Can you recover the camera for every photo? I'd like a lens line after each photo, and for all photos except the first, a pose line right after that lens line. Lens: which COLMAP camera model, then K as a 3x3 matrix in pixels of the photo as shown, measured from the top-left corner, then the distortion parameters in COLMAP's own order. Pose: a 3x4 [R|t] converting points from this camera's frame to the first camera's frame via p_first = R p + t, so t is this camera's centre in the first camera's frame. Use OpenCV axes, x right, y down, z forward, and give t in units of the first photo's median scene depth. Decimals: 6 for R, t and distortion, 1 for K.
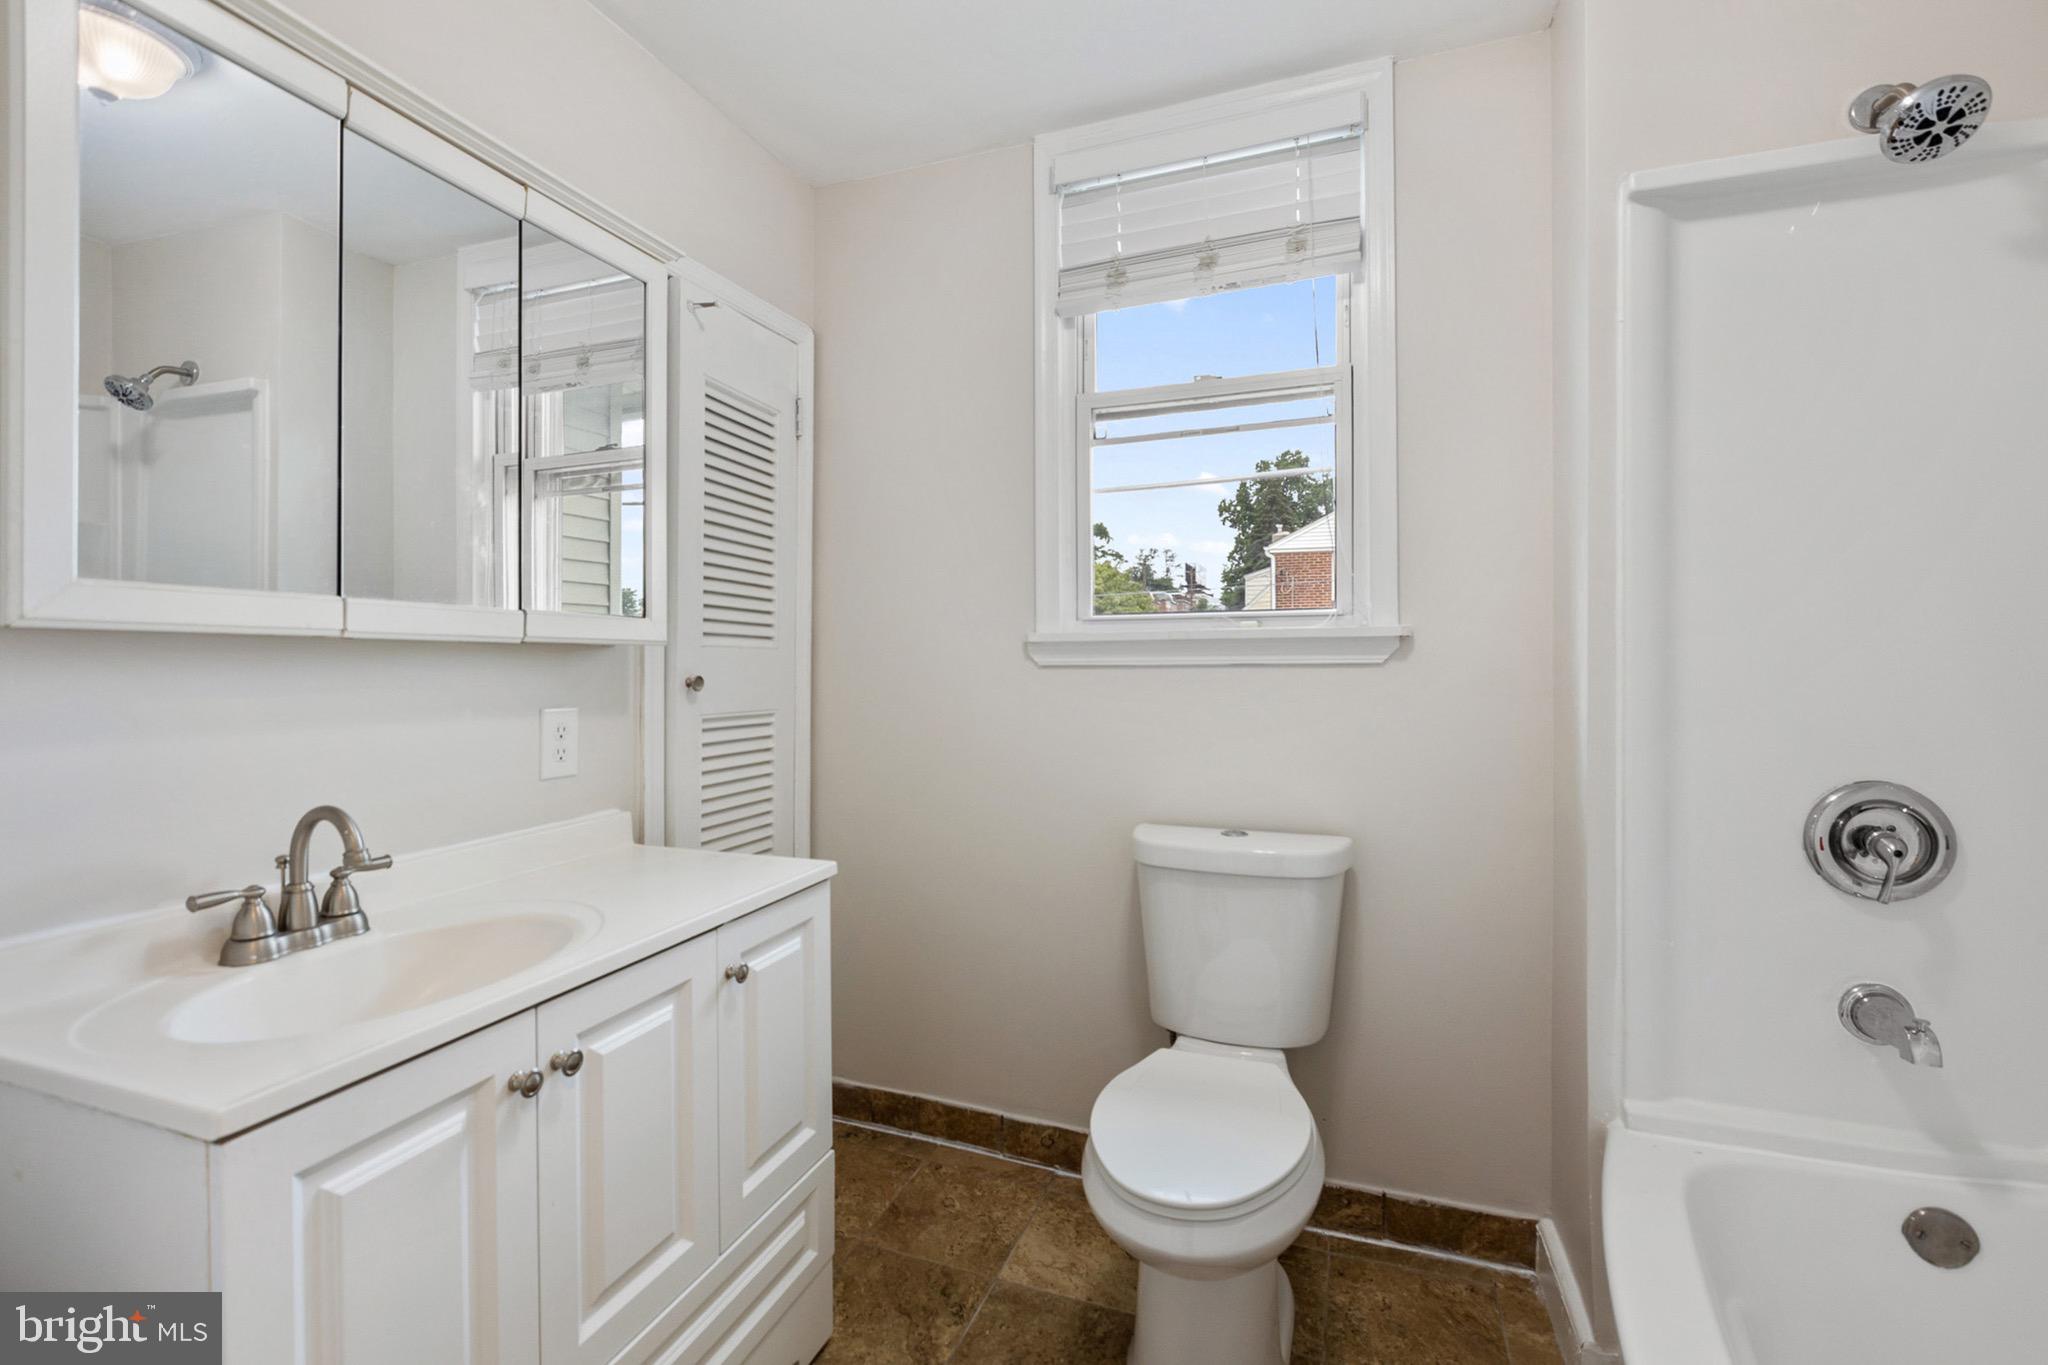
lens RADIAL K [[905.1, 0, 1024.0], [0, 905.1, 682.5], [0, 0, 1]] dist [0.003183, -0.003567]
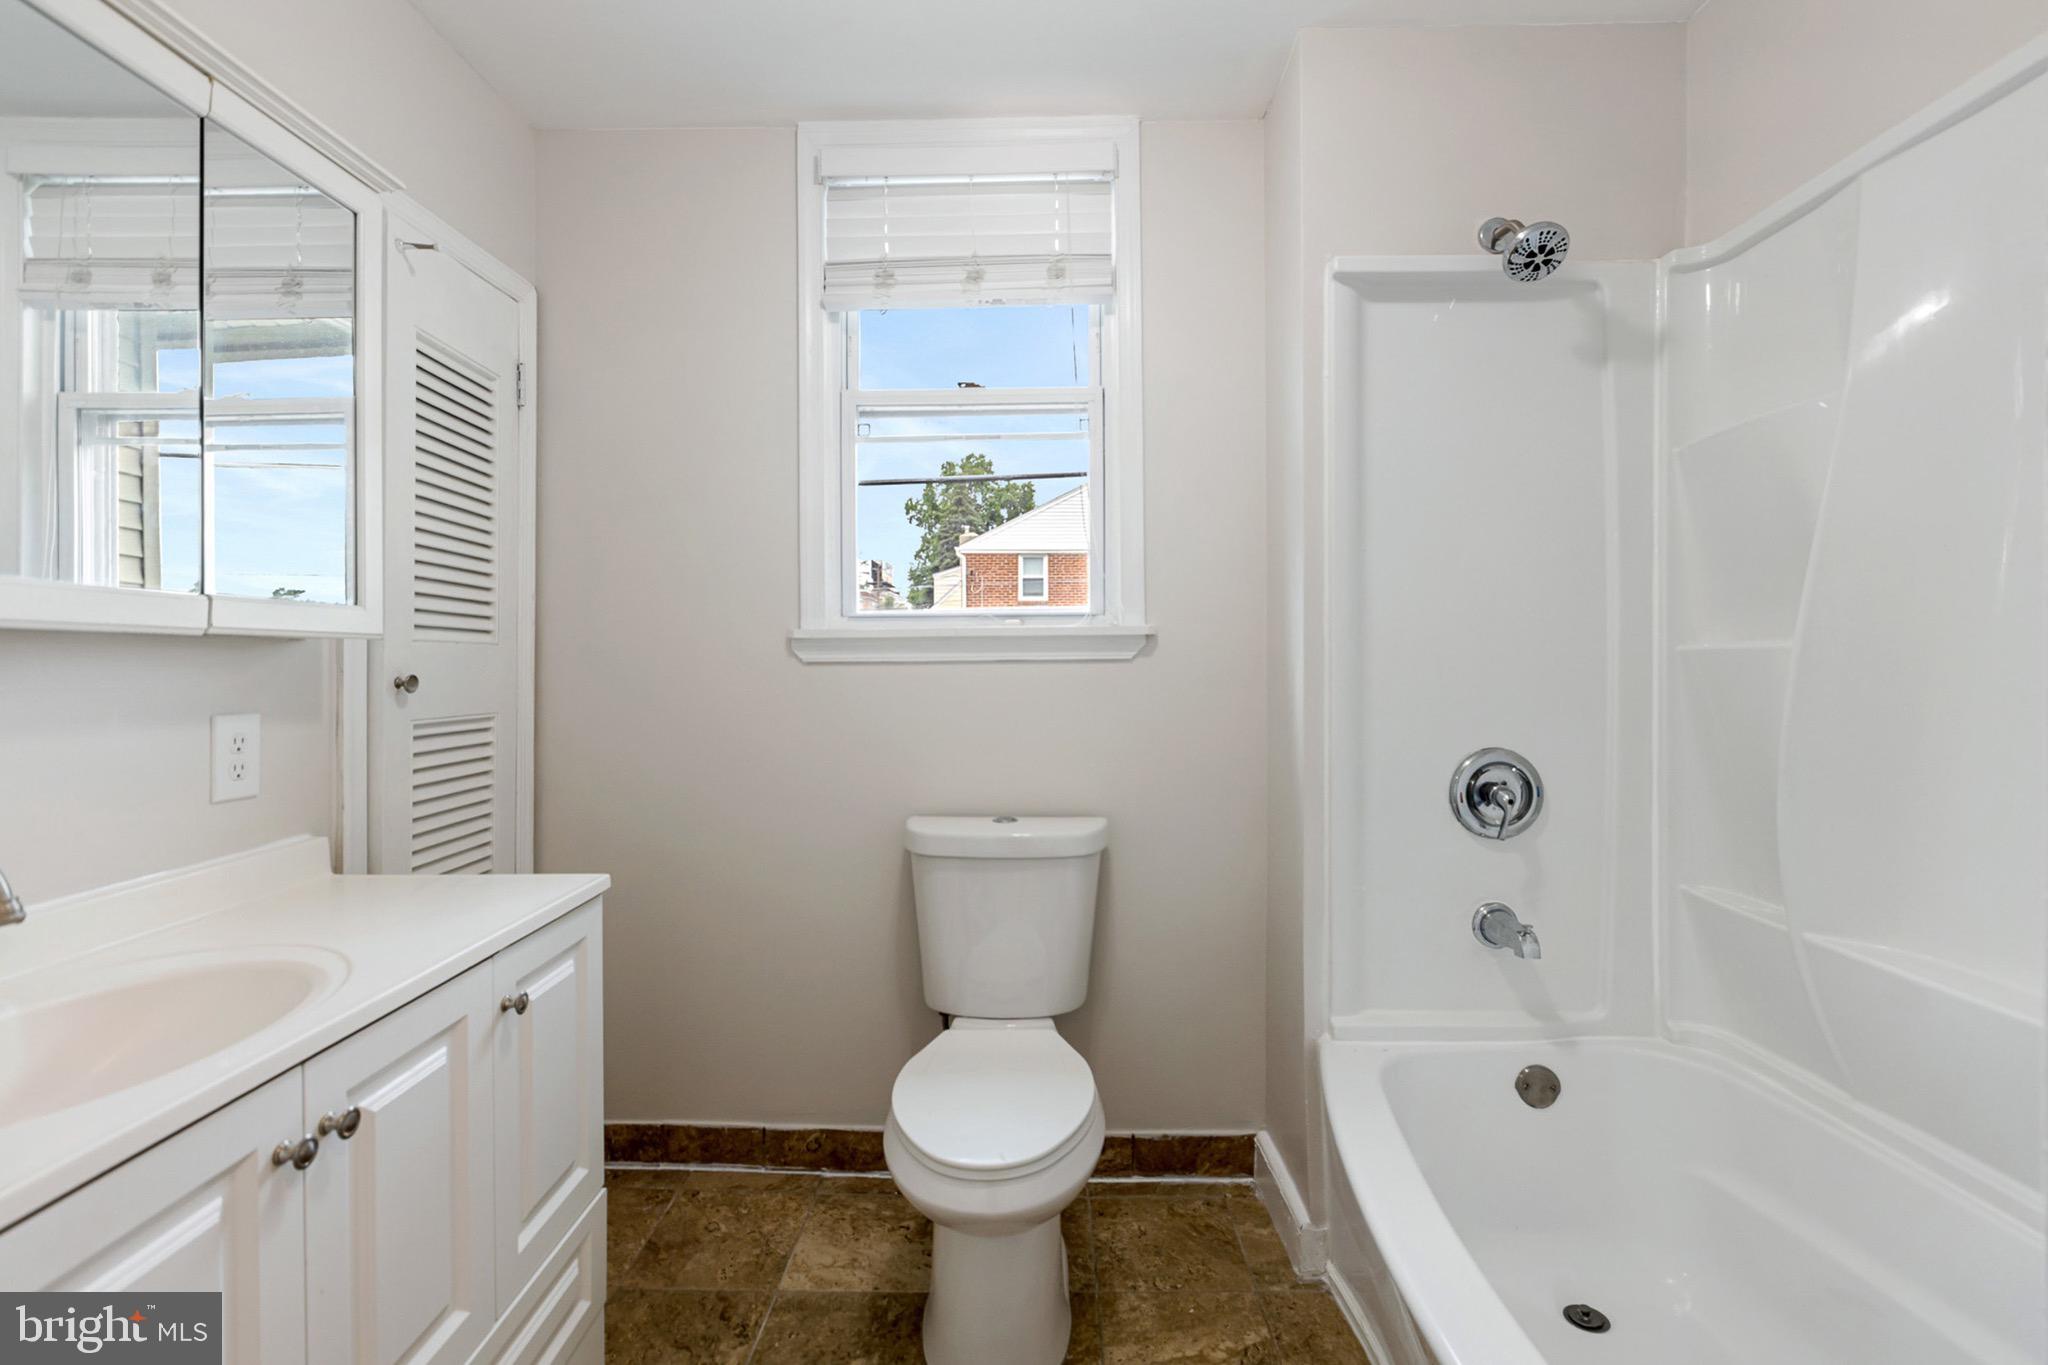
lens RADIAL K [[916.9, 0, 1024.0], [0, 916.9, 682.5], [0, 0, 1]] dist [-0.000344, -0.001297]
pose [[0.943047, -0.010032, 0.332508, -0.104254], [0.009424, 0.999950, 0.003440, 0.002561], [-0.332526, -0.000110, 0.943094, -0.019444]]
